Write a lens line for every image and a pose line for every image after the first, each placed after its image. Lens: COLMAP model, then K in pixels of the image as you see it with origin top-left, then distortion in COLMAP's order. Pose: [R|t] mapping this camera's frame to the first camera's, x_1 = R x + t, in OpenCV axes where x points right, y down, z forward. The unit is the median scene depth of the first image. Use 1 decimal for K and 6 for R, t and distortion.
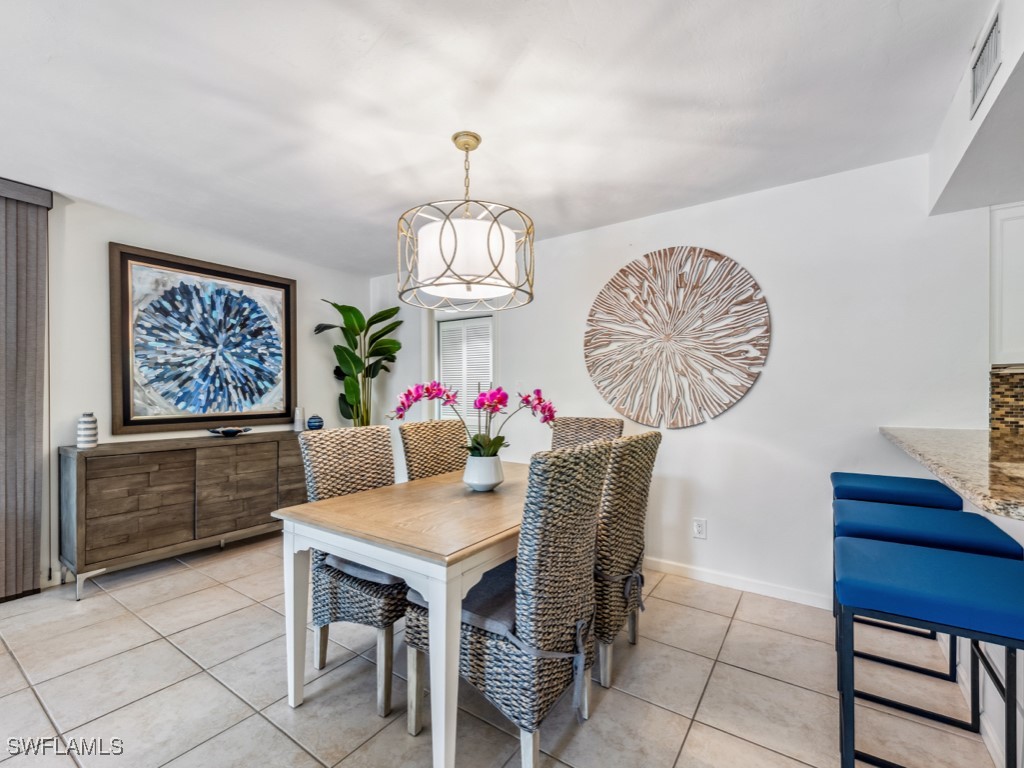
lens RADIAL K [[450.3, 0, 508.9], [0, 450.3, 392.2], [0, 0, 1]] dist [0.018087, -0.006185]
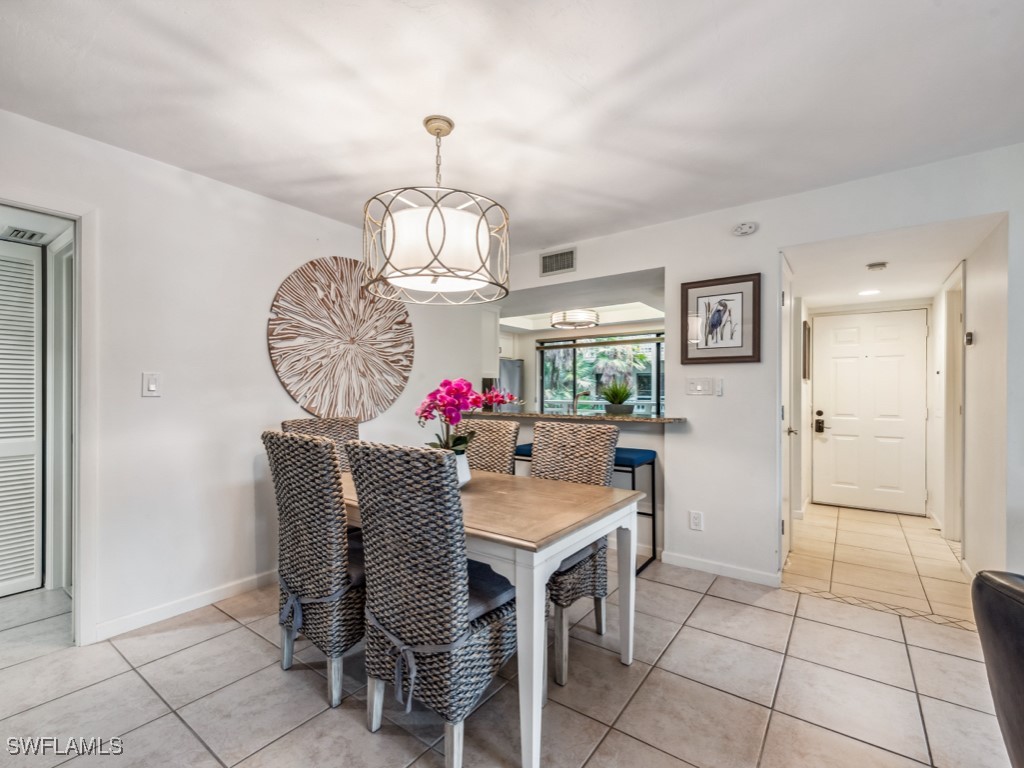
lens RADIAL K [[469.5, 0, 499.4], [0, 469.5, 391.8], [0, 0, 1]] dist [0.002225, 0.000090]
pose [[0.045023, 0.000081, 0.998986, -0.744047], [-0.003069, 0.999995, 0.000057, 0.001079], [-0.998981, -0.003068, 0.045023, 0.575089]]
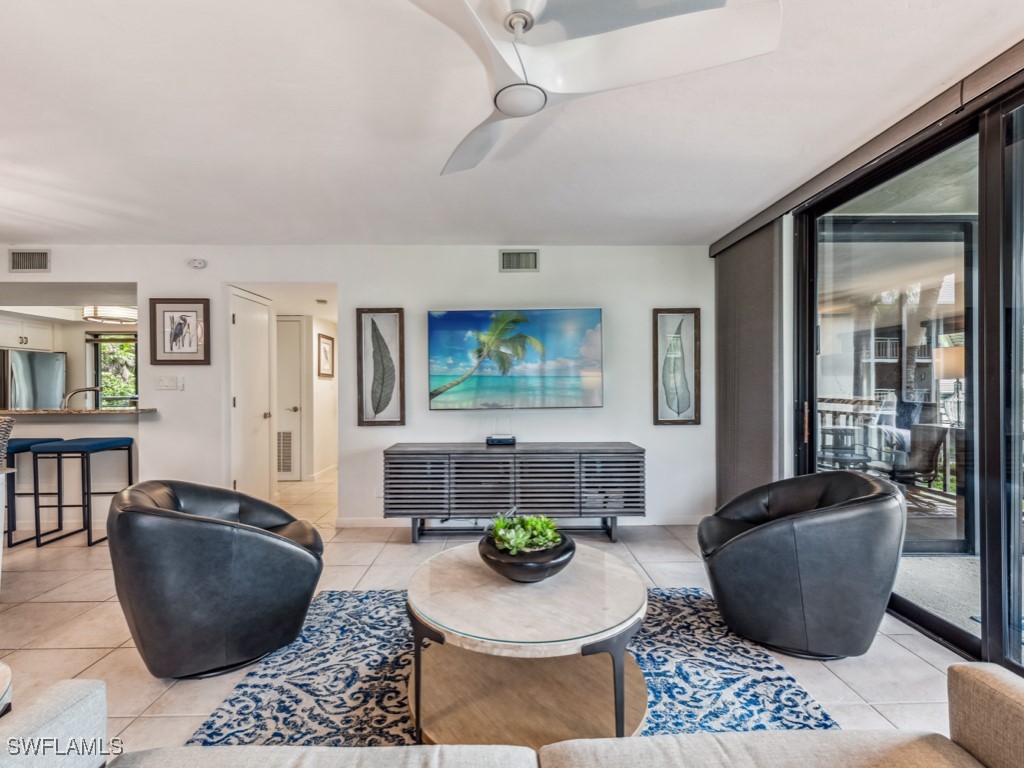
lens RADIAL K [[450.3, 0, 508.9], [0, 450.3, 392.2], [0, 0, 1]] dist [0.018087, -0.006185]
pose [[-0.580821, -0.010745, 0.813960, -1.250404], [0.002817, 0.999880, 0.015210, -0.002676], [-0.814026, 0.011127, -0.580722, 0.145300]]
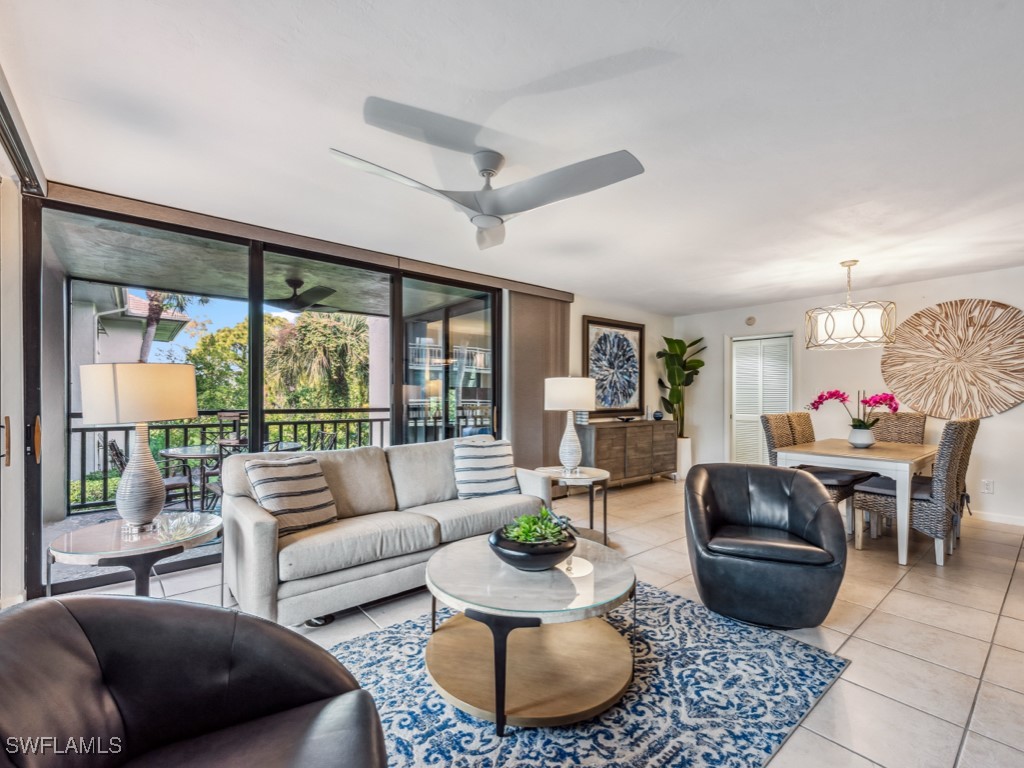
lens RADIAL K [[450.3, 0, 508.9], [0, 450.3, 392.2], [0, 0, 1]] dist [0.018087, -0.006185]
pose [[0.960774, -0.001817, -0.277328, -0.644582], [0.000303, 0.999985, -0.005500, -0.003961], [0.277333, 0.005201, 0.960760, -0.843126]]
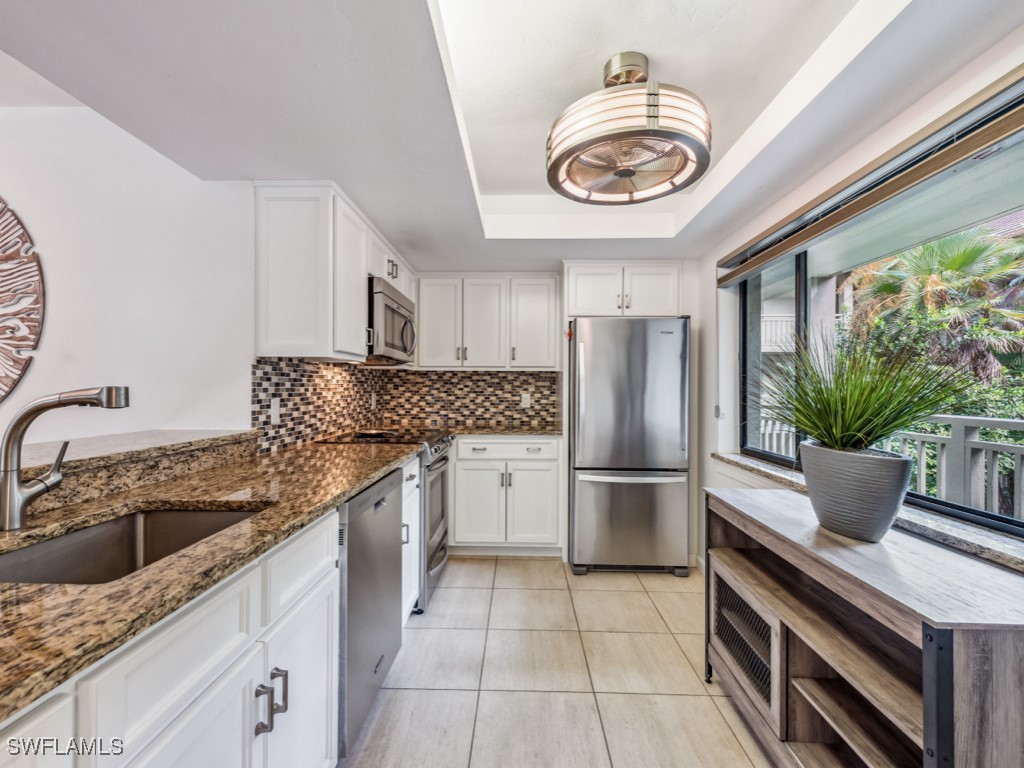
lens RADIAL K [[448.9, 0, 512.0], [0, 448.9, 384.0], [0, 0, 1]] dist [0.000154, -0.000026]
pose [[0.840189, 0.009992, 0.542202, 0.708412], [-0.003916, 0.999916, -0.012358, 0.002738], [-0.542280, 0.008260, 0.840157, -0.015809]]
